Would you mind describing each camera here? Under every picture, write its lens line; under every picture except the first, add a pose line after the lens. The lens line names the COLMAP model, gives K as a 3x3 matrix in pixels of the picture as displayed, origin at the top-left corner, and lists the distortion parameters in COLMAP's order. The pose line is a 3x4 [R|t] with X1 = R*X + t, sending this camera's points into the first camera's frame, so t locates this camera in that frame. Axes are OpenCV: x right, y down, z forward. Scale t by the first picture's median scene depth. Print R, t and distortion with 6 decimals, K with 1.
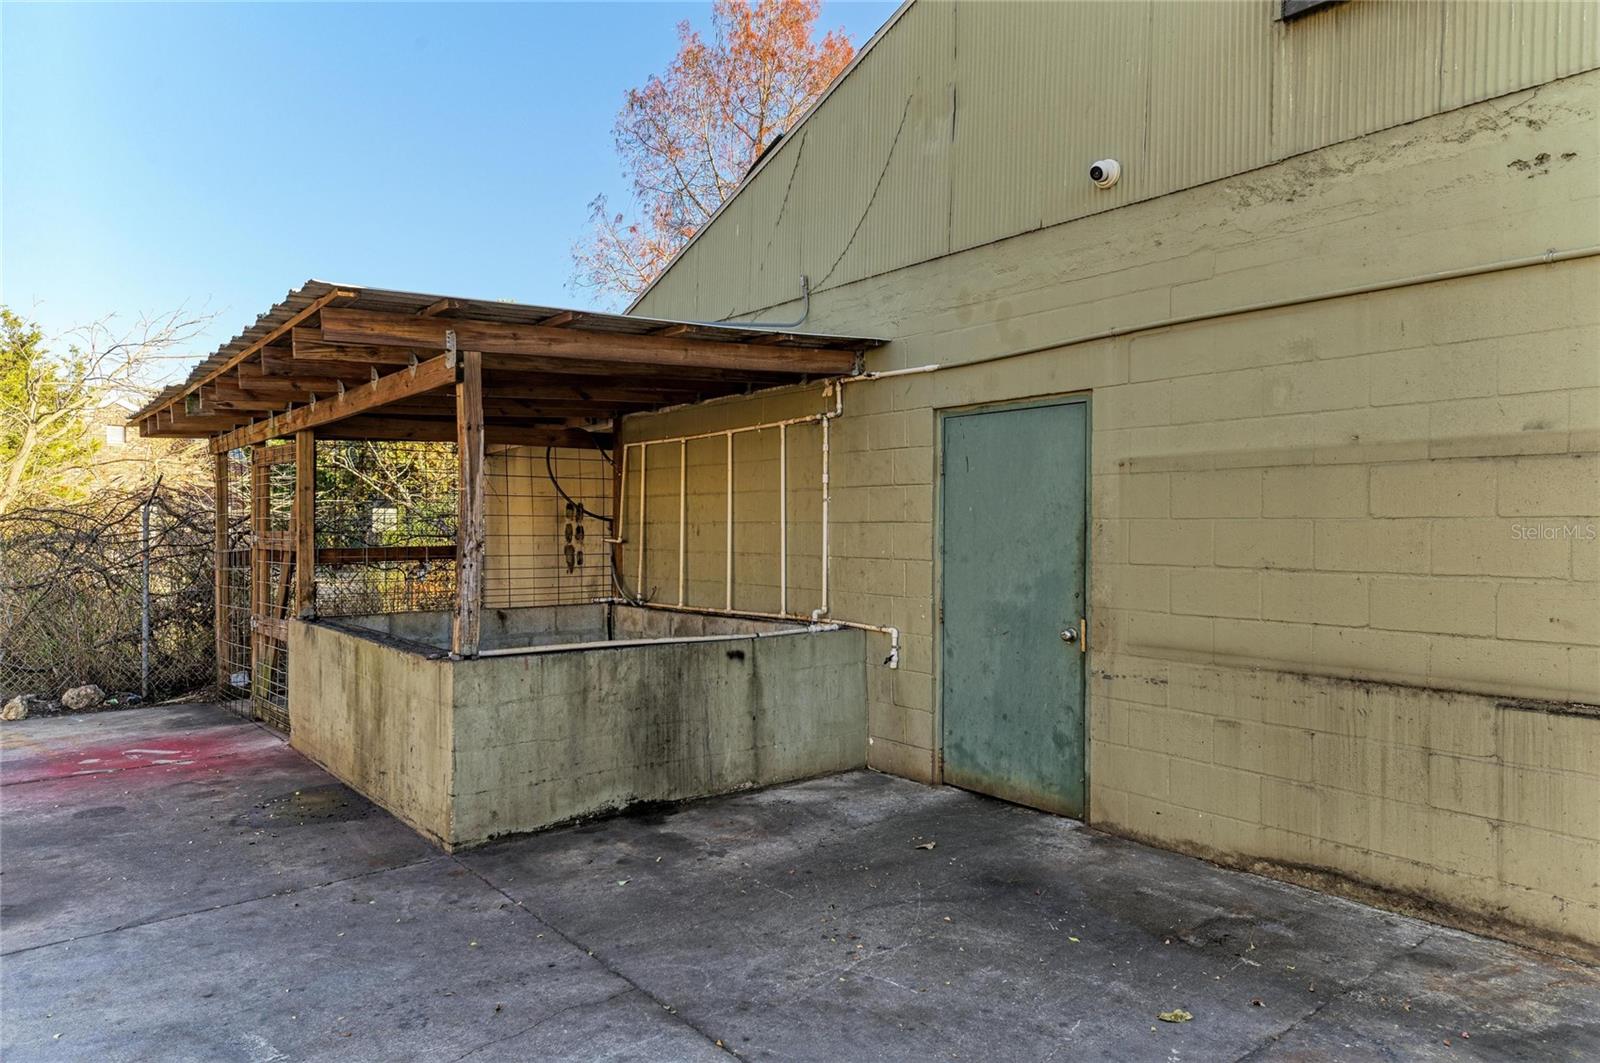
lens RADIAL K [[1033.3, 0, 800.0], [0, 1033.3, 531.5], [0, 0, 1]] dist [0.045582, -0.000796]
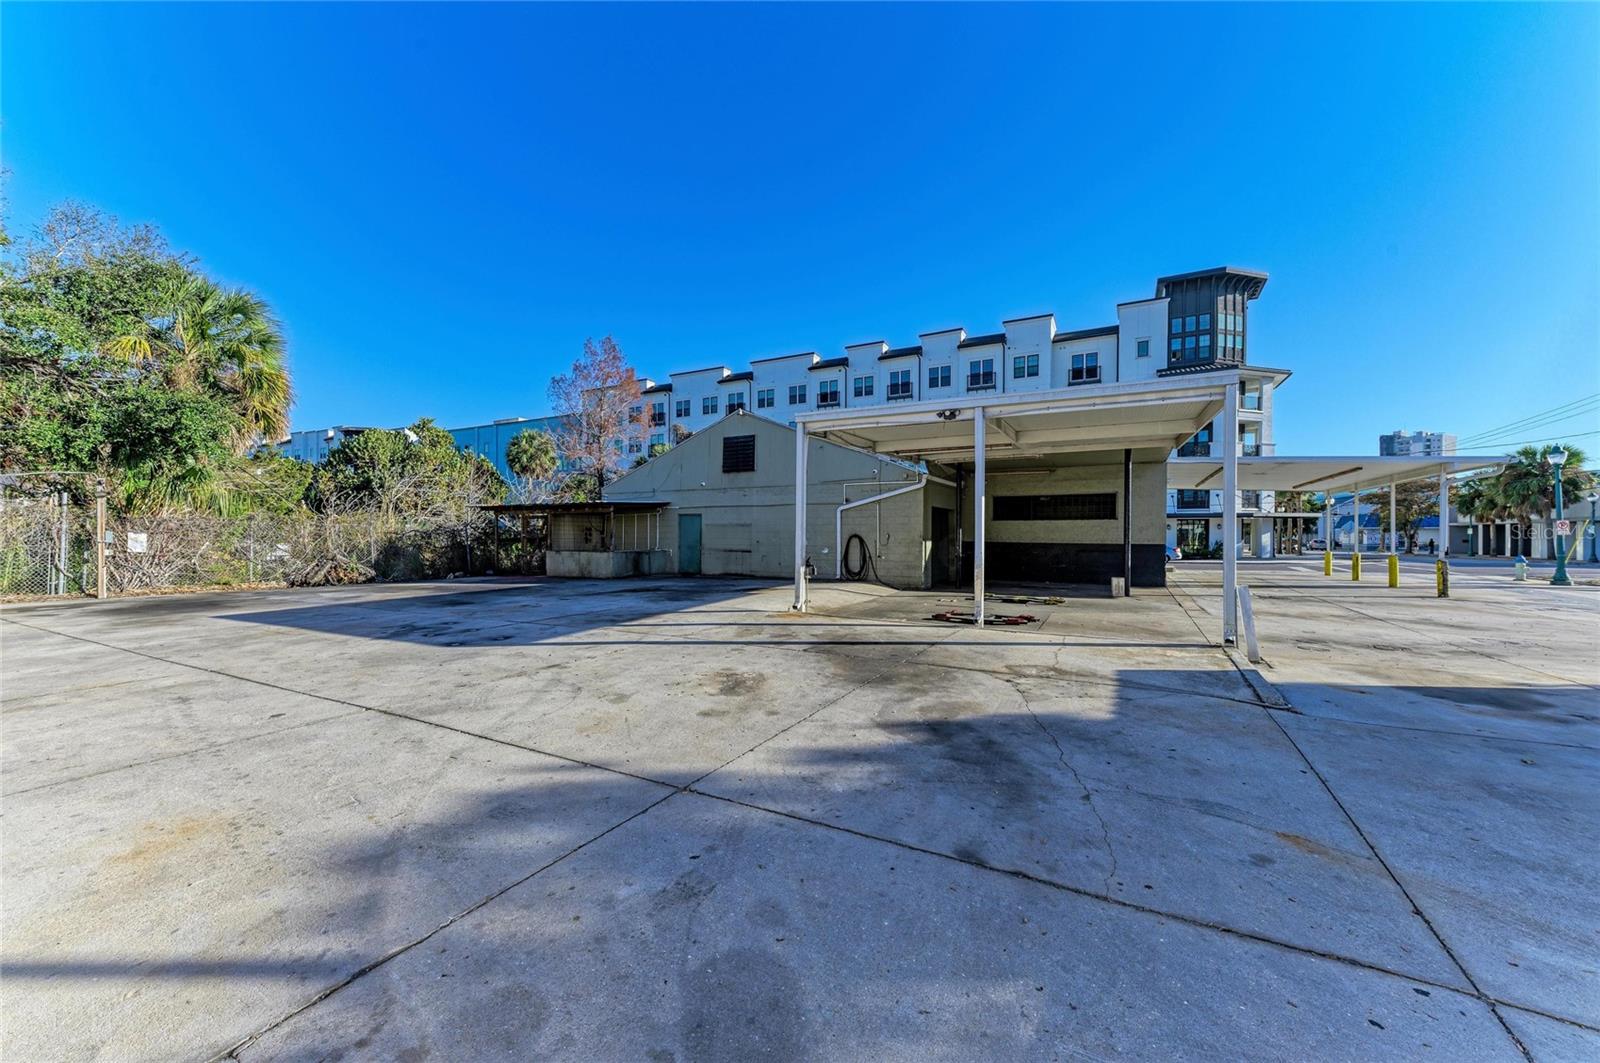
lens RADIAL K [[610.0, 0, 800.0], [0, 610.0, 531.5], [0, 0, 1]] dist [0.000020, -0.000001]
pose [[0.925645, 0.001586, 0.378390, -0.585507], [0.000516, 0.999985, -0.005455, 0.006716], [-0.378393, 0.005245, 0.925630, -2.700181]]
